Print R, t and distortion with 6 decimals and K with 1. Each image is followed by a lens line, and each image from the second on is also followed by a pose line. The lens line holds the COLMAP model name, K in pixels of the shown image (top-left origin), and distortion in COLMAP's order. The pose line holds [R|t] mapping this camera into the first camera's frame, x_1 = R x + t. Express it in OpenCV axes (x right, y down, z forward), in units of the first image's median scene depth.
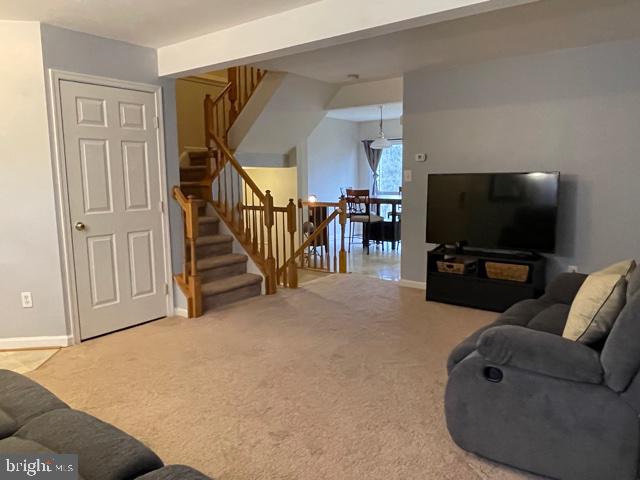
lens RADIAL K [[469.6, 0, 320.8], [0, 469.6, 241.4], [0, 0, 1]] dist [0.003507, -0.000376]
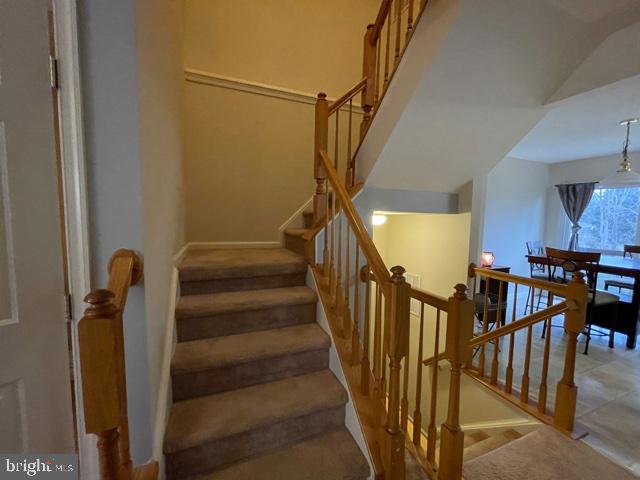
lens RADIAL K [[257.9, 0, 315.6], [0, 257.9, 237.5], [0, 0, 1]] dist [-0.002098, -0.000763]
pose [[0.851903, 0.069225, -0.519105, -0.045588], [-0.103701, 0.993896, -0.037644, -0.088727], [0.513330, 0.085900, 0.853881, 0.581374]]
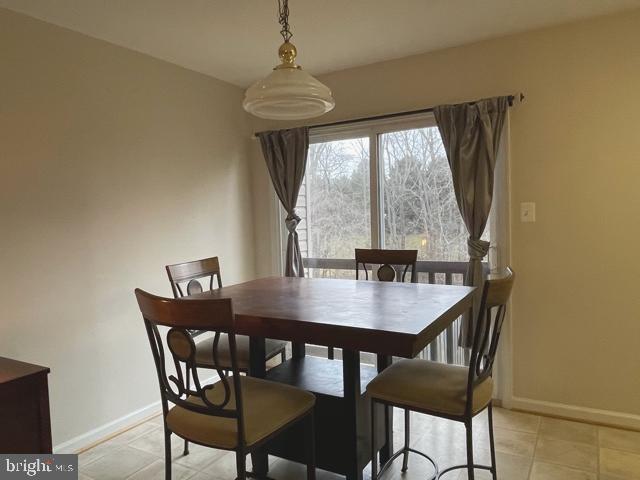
lens RADIAL K [[469.6, 0, 321.9], [0, 469.6, 241.0], [0, 0, 1]] dist [0.003507, -0.000376]
pose [[0.991376, -0.030672, 0.127412, 0.129621], [0.041329, 0.995786, -0.081861, -0.129396], [-0.124364, 0.086421, 0.988466, 0.884625]]
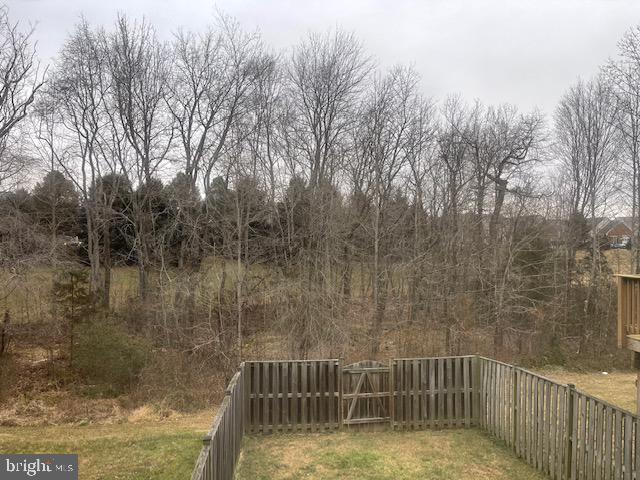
lens RADIAL K [[481.3, 0, 321.8], [0, 481.3, 238.1], [0, 0, 1]] dist [0.023909, 0.002619]
pose [[0.742989, 0.014888, 0.669138, 0.210818], [0.076541, 0.991304, -0.107044, -0.237976], [-0.664913, 0.130749, 0.735388, 1.402558]]
